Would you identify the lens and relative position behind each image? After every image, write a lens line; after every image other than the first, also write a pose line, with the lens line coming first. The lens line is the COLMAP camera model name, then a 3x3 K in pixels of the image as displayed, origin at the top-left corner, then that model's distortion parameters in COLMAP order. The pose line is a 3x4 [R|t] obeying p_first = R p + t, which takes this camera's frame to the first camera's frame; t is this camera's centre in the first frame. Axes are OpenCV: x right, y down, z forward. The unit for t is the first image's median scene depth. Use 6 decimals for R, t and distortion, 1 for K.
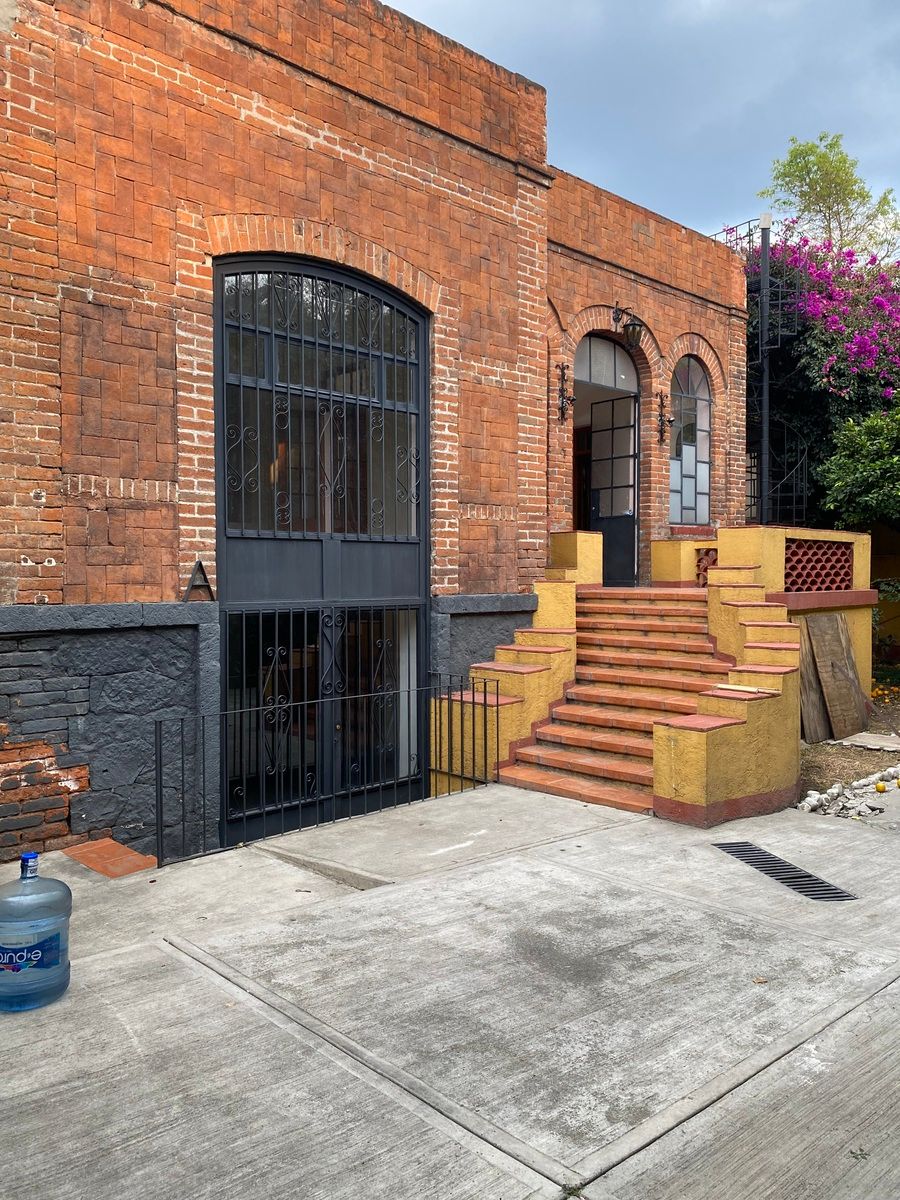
lens RADIAL K [[904.4, 0, 450.0], [0, 904.4, 600.0], [0, 0, 1]] dist [0.056904, -0.099107]
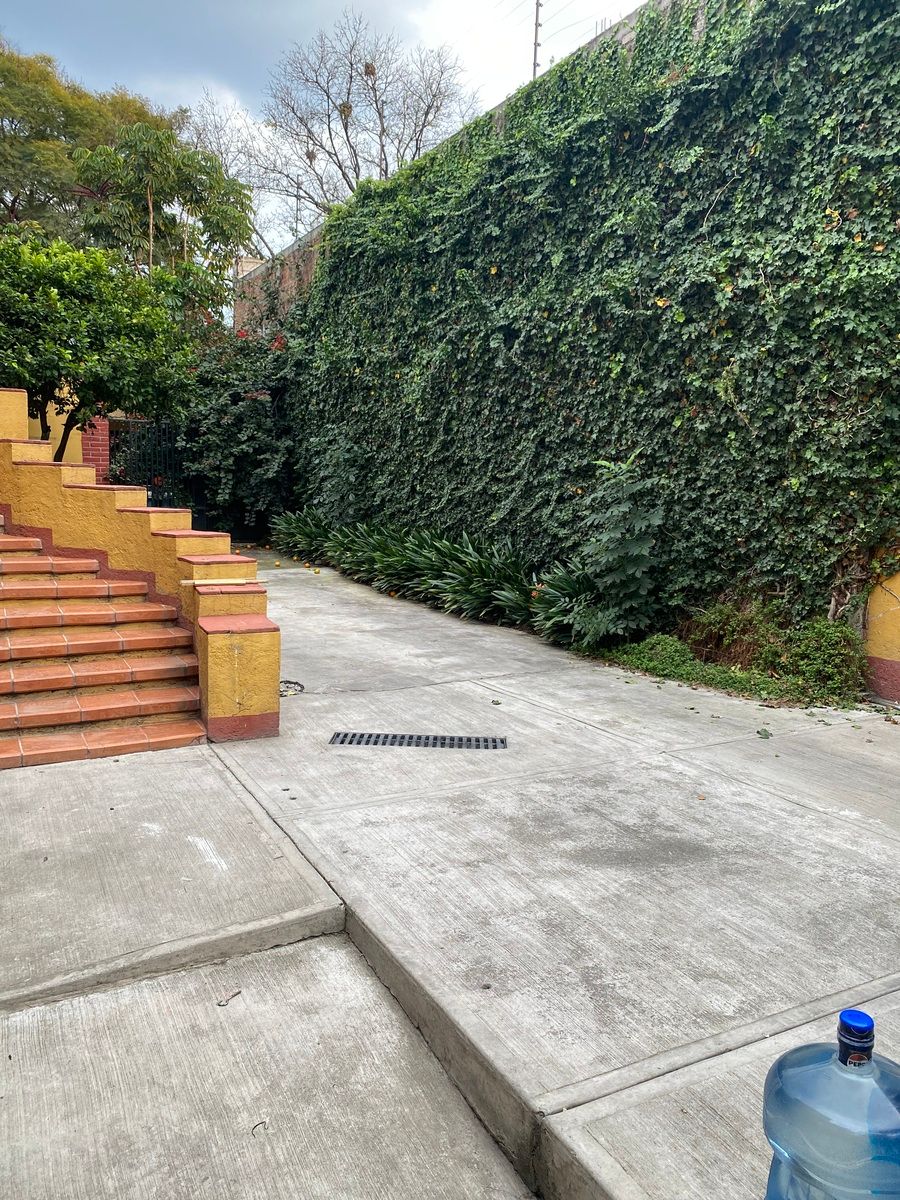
lens RADIAL K [[904.4, 0, 450.0], [0, 904.4, 600.0], [0, 0, 1]] dist [0.056904, -0.099107]
pose [[0.285720, -0.124858, 0.950144, -0.676974], [0.004400, 0.991637, 0.128987, 0.001448], [-0.958303, -0.032673, 0.283880, 0.768757]]
